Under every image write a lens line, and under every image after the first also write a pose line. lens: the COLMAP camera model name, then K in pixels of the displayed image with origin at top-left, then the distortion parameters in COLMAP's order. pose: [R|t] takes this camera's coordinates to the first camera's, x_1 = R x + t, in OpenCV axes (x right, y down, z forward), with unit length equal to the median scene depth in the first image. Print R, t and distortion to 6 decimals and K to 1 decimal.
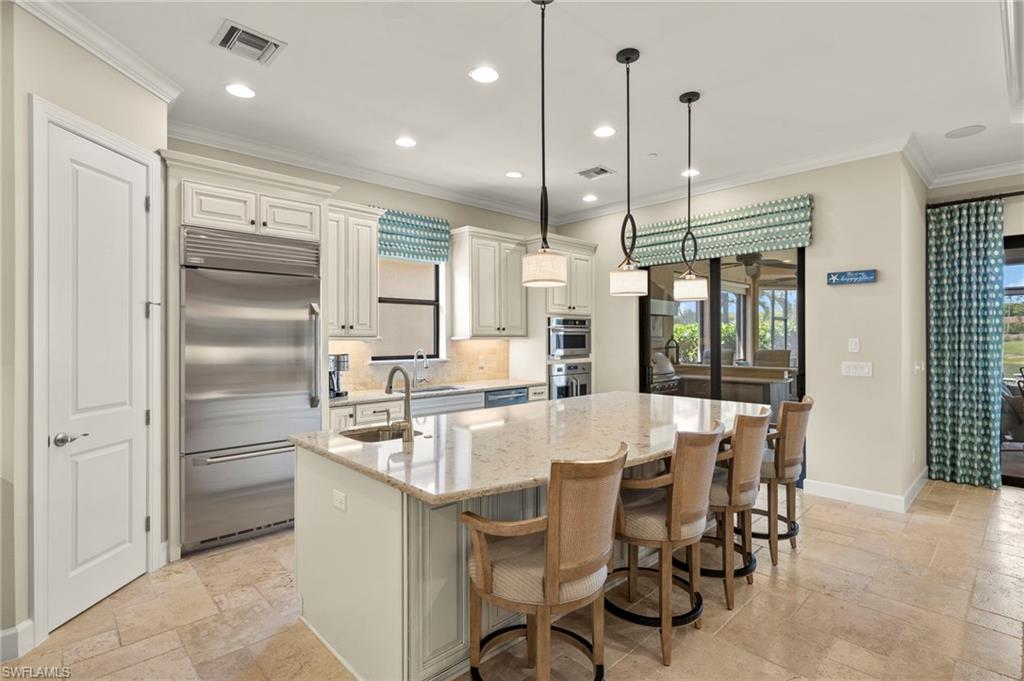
lens RADIAL K [[496.0, 0, 508.9], [0, 496.0, 338.5], [0, 0, 1]] dist [-0.001491, -0.000171]
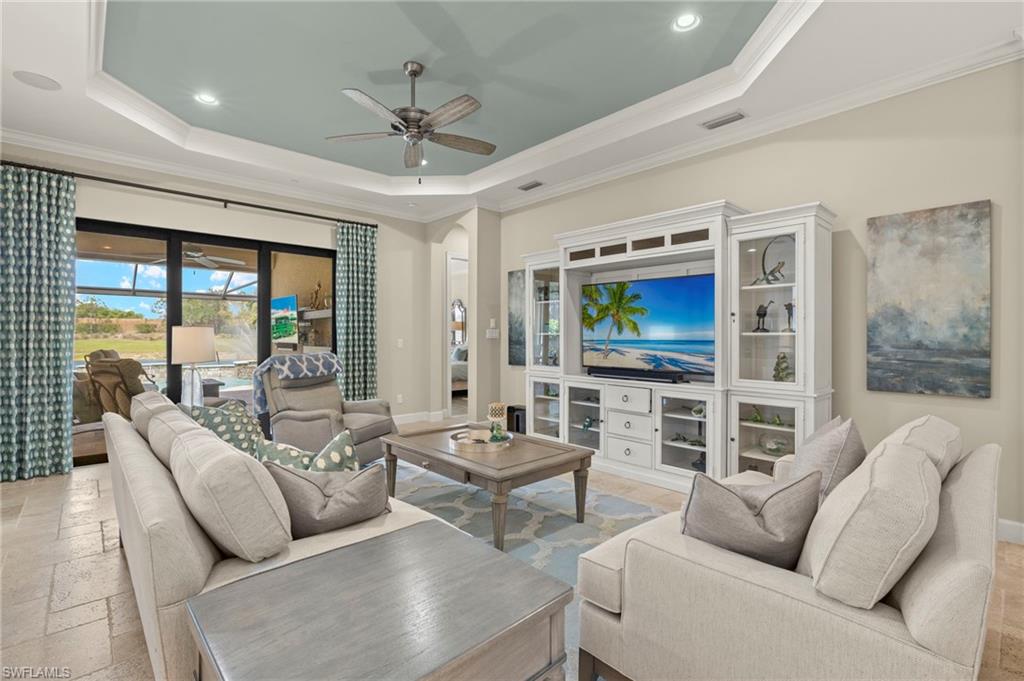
lens RADIAL K [[467.6, 0, 510.9], [0, 467.6, 337.0], [0, 0, 1]] dist [-0.001062, -0.000063]
pose [[0.021510, 0.002664, 0.999765, 0.080811], [0.000538, 0.999996, -0.002676, 0.038192], [-0.999768, 0.000595, 0.021509, 0.105592]]
